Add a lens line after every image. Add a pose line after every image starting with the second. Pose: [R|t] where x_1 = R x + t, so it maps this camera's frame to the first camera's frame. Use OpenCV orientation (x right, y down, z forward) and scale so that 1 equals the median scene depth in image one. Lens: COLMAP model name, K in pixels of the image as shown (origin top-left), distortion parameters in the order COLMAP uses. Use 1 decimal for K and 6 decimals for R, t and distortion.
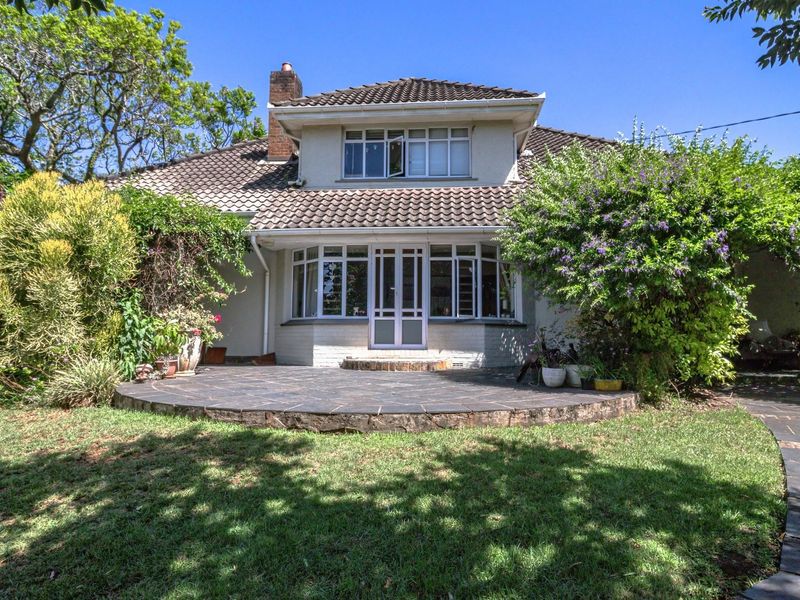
lens RADIAL K [[500.0, 0, 399.8], [0, 500.0, 301.4], [0, 0, 1]] dist [-0.009454, 0.000646]
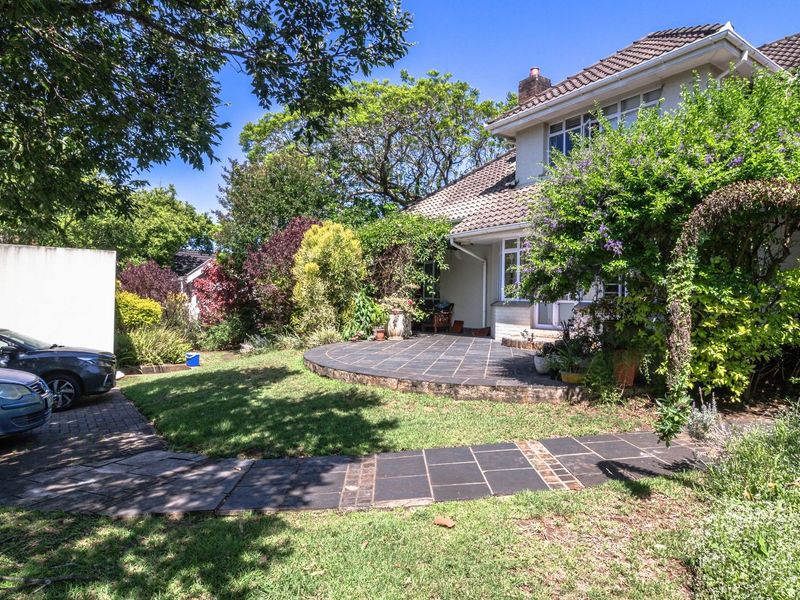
lens RADIAL K [[500.0, 0, 397.8], [0, 500.0, 297.2], [0, 0, 1]] dist [-0.009454, 0.000646]
pose [[0.609807, 0.002906, -0.792545, 0.697340], [0.048740, 0.997963, 0.041162, -0.039304], [0.791050, -0.063730, 0.608423, 0.070258]]
